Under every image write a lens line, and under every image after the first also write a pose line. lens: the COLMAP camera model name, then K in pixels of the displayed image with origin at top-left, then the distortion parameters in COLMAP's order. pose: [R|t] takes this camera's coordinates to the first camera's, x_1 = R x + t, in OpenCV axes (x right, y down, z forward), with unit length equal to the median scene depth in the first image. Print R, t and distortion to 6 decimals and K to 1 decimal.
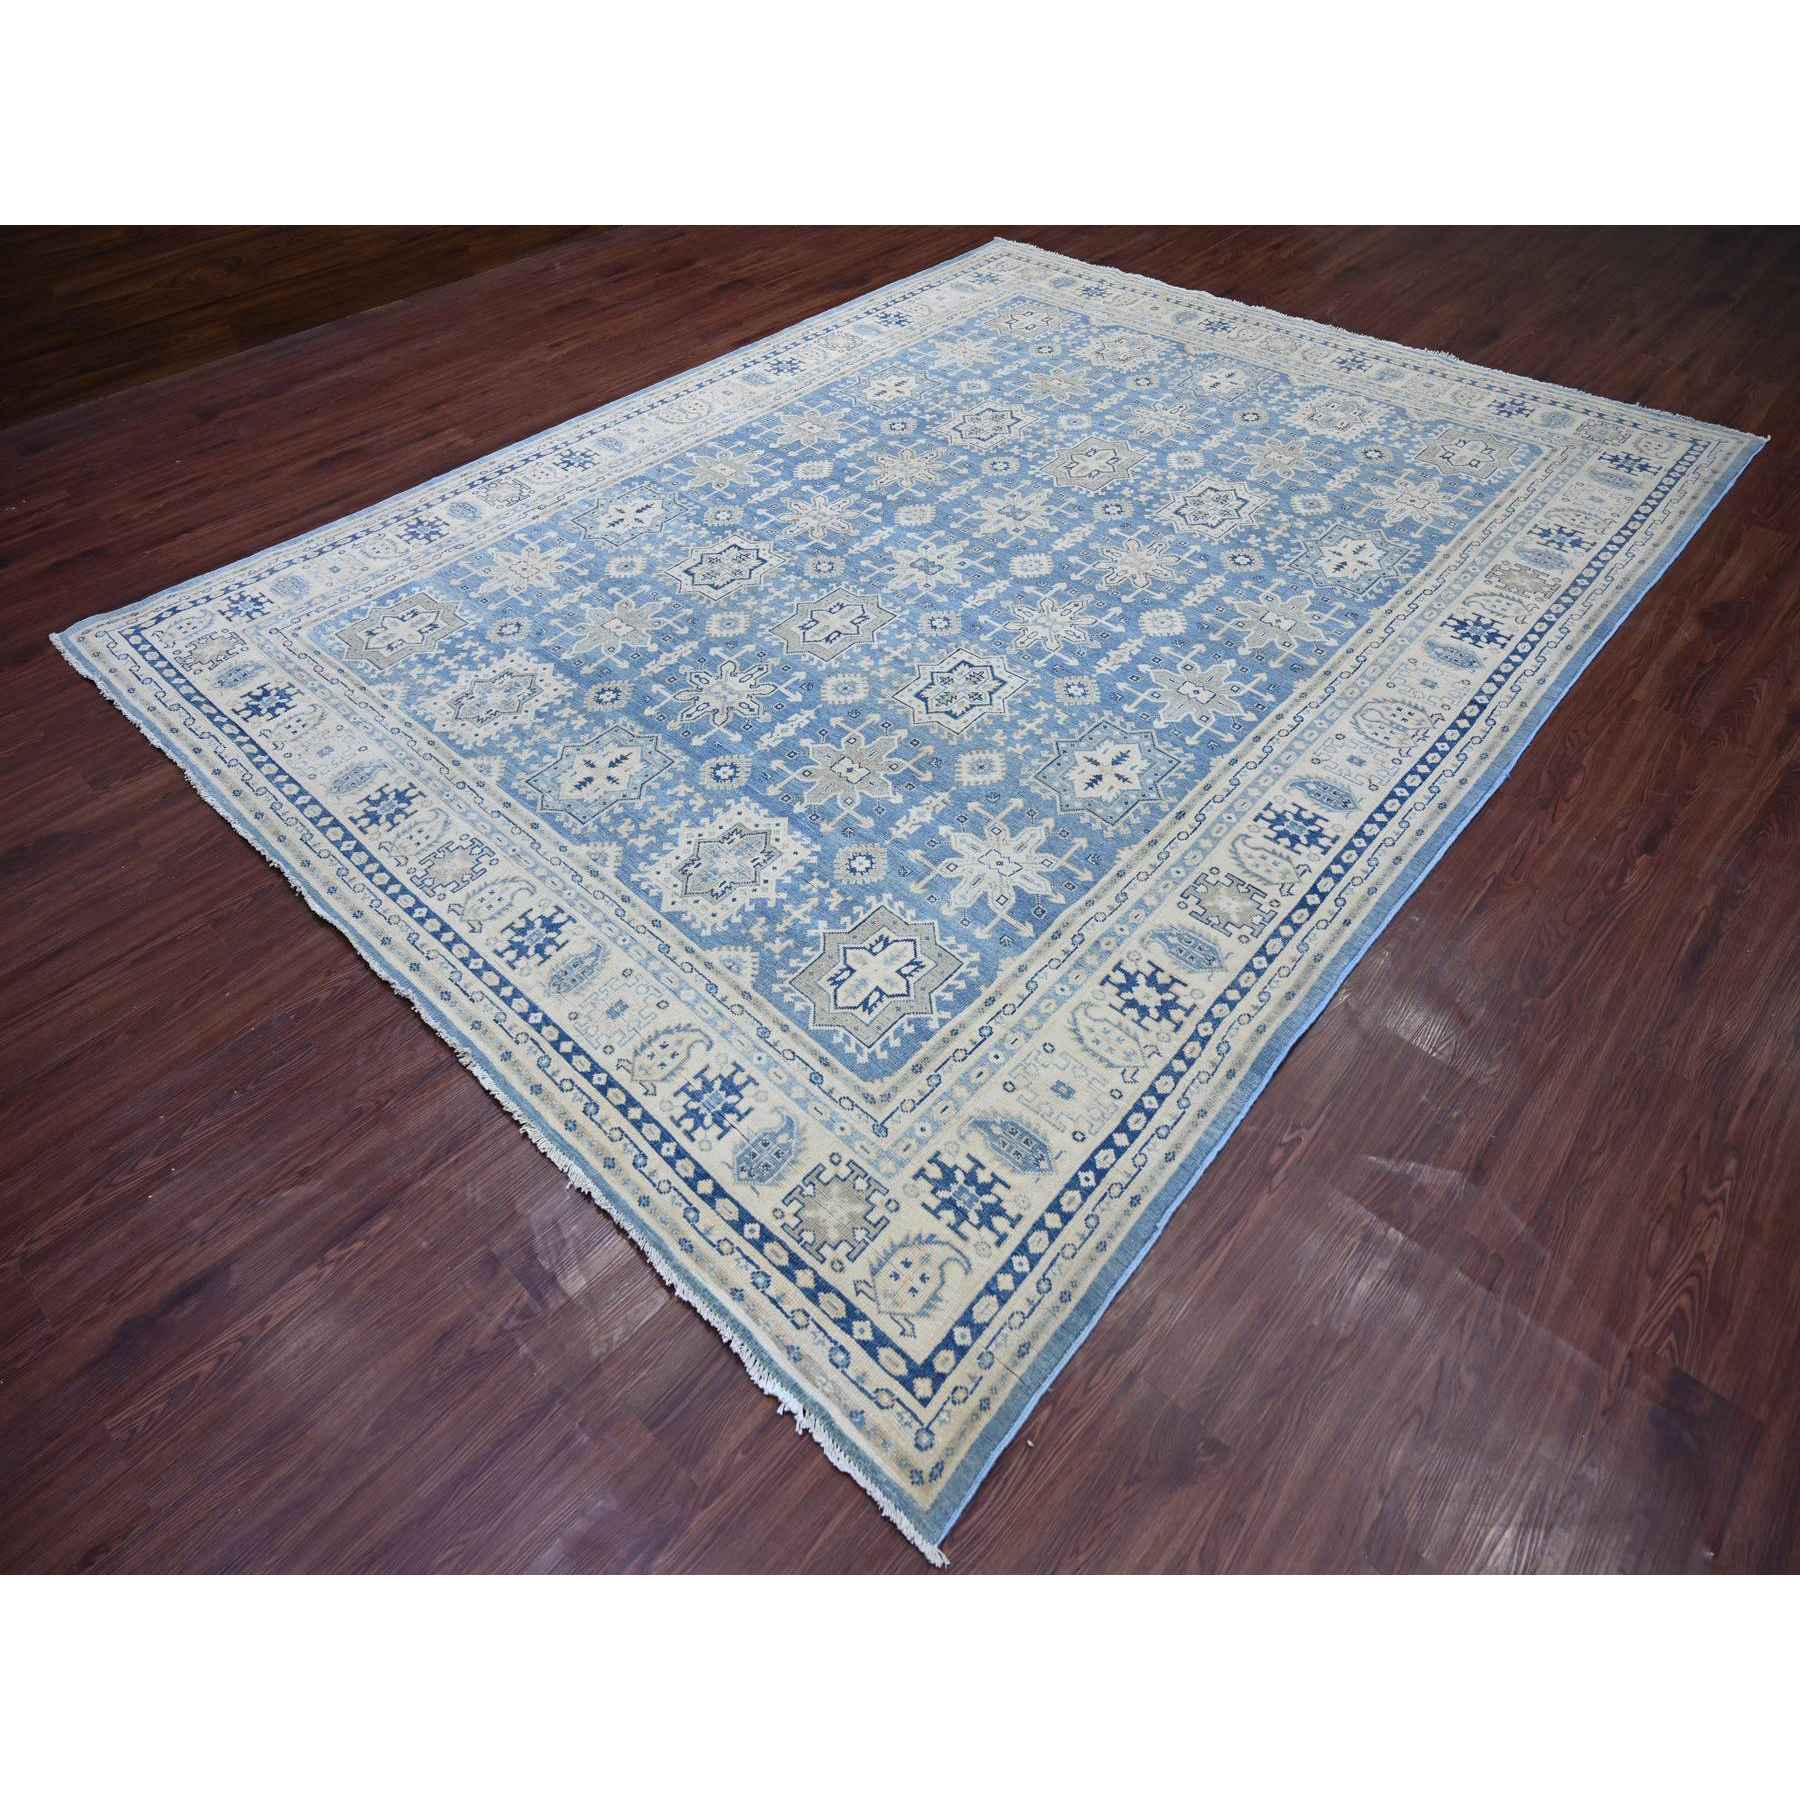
lens RADIAL K [[1088.3, 0, 897.0], [0, 1088.3, 875.4], [0, 0, 1]] dist [-0.009267, 0.001291]
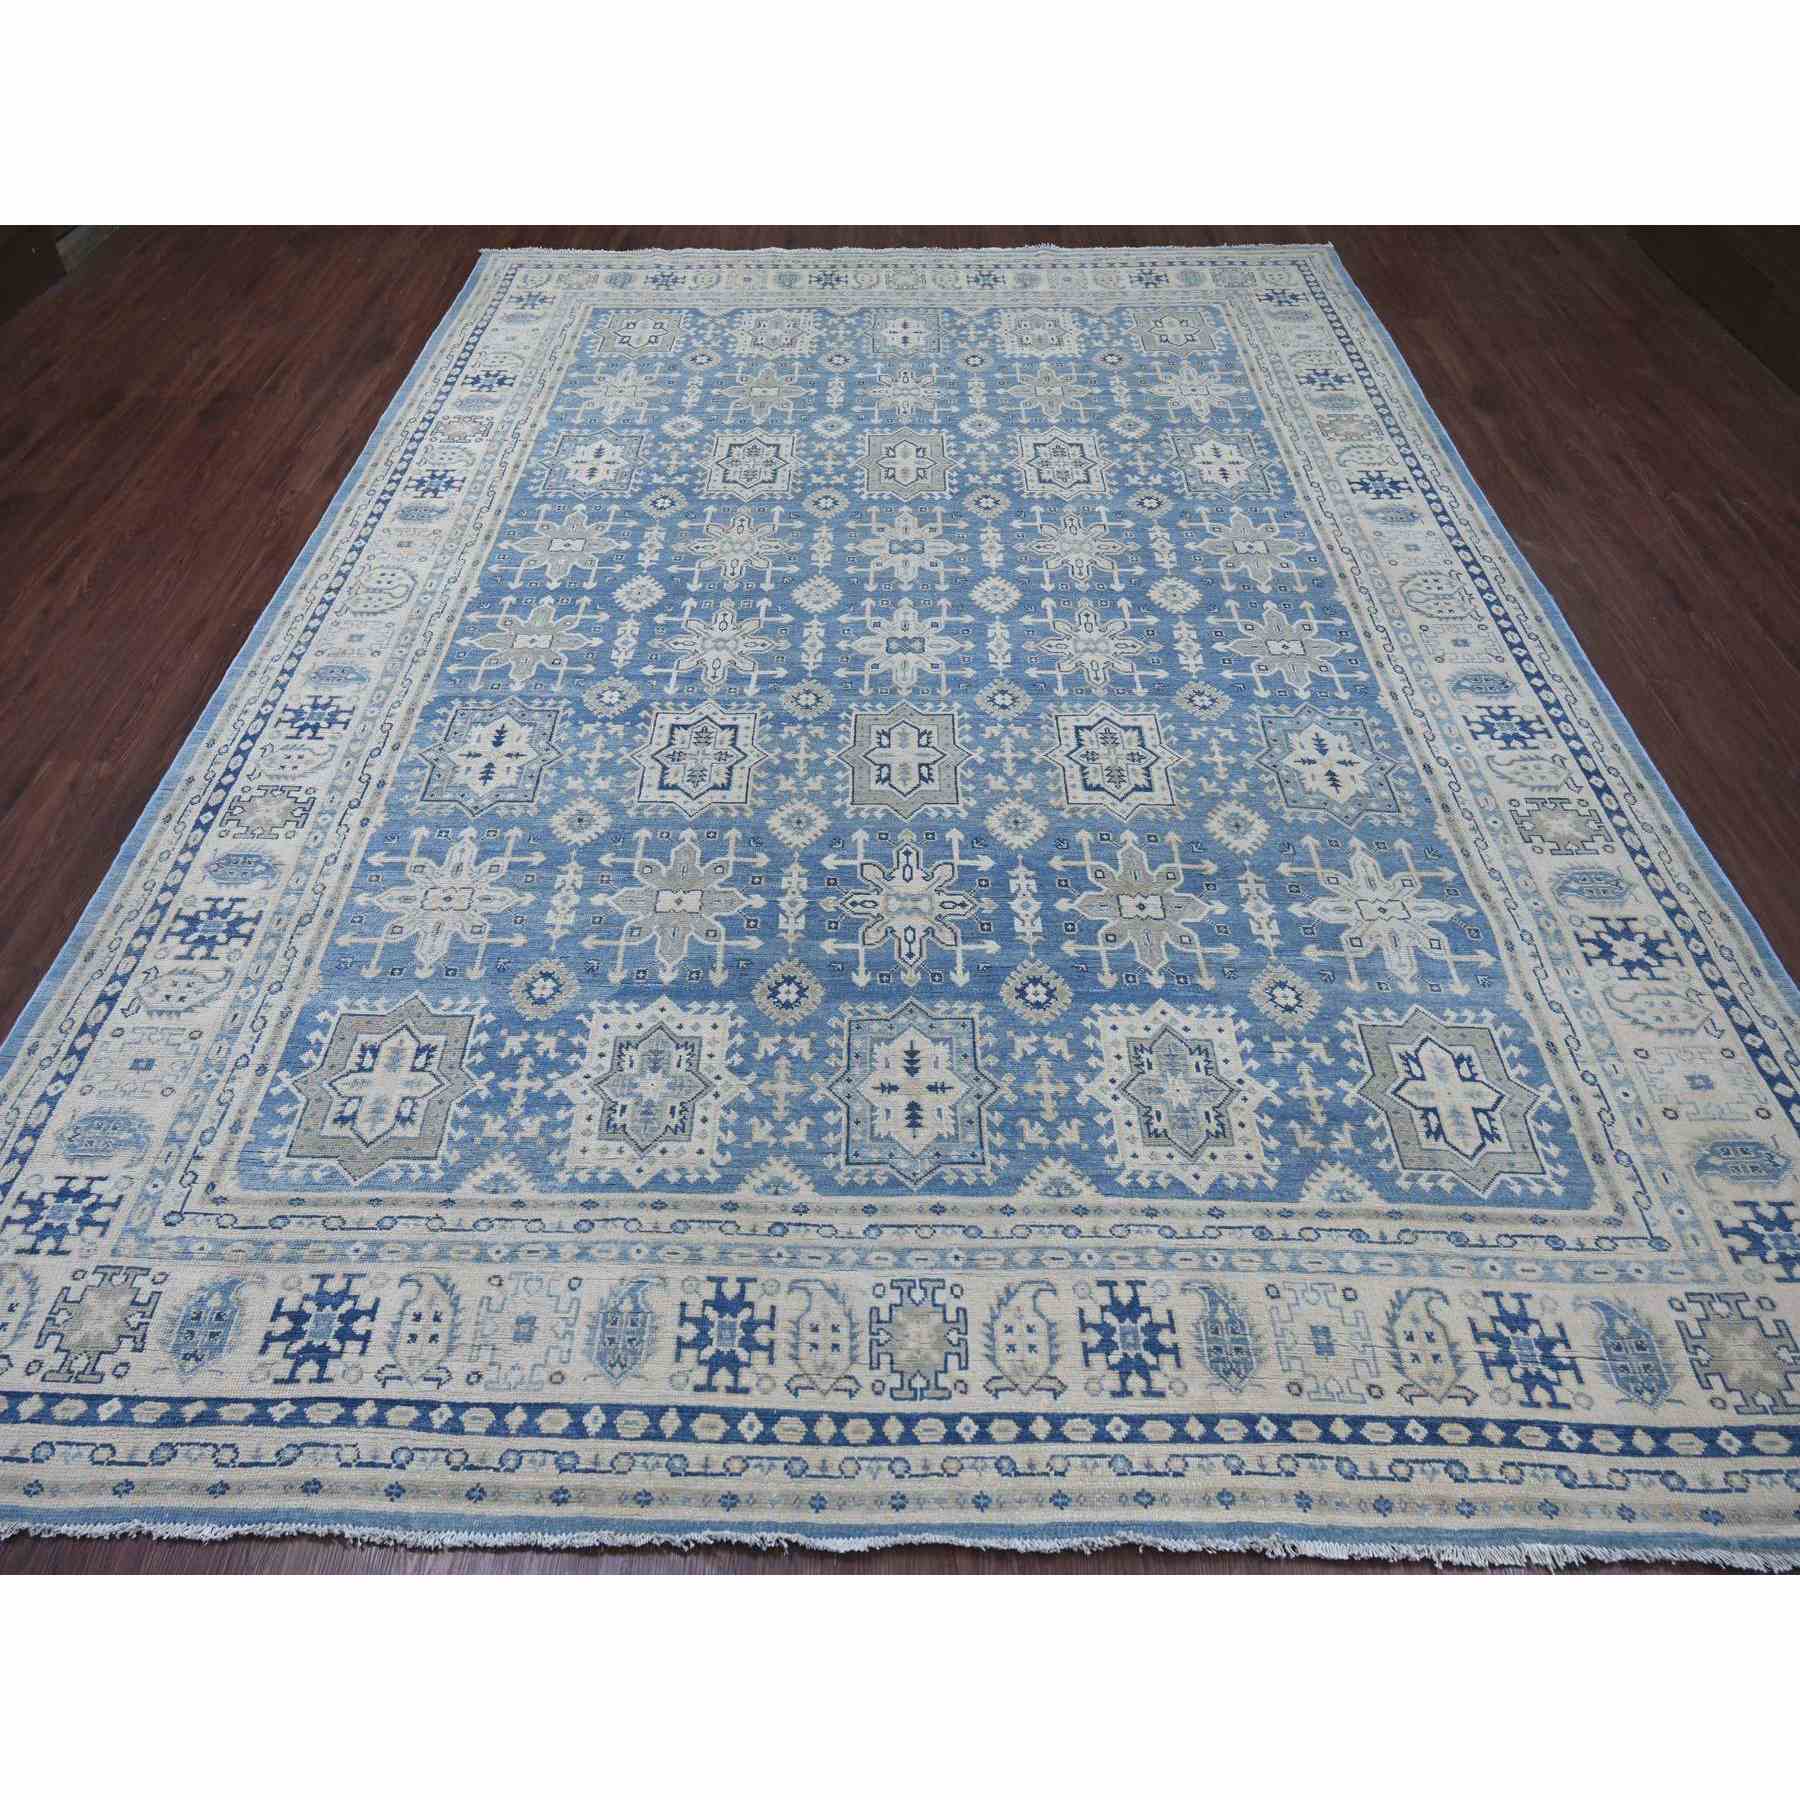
lens RADIAL K [[1088.3, 0, 897.0], [0, 1088.3, 875.4], [0, 0, 1]] dist [-0.009267, 0.001291]
pose [[0.747724, -0.500085, 0.436833, -0.470373], [0.479997, 0.861650, 0.164806, -0.304398], [-0.458815, 0.086449, 0.884316, 0.327832]]
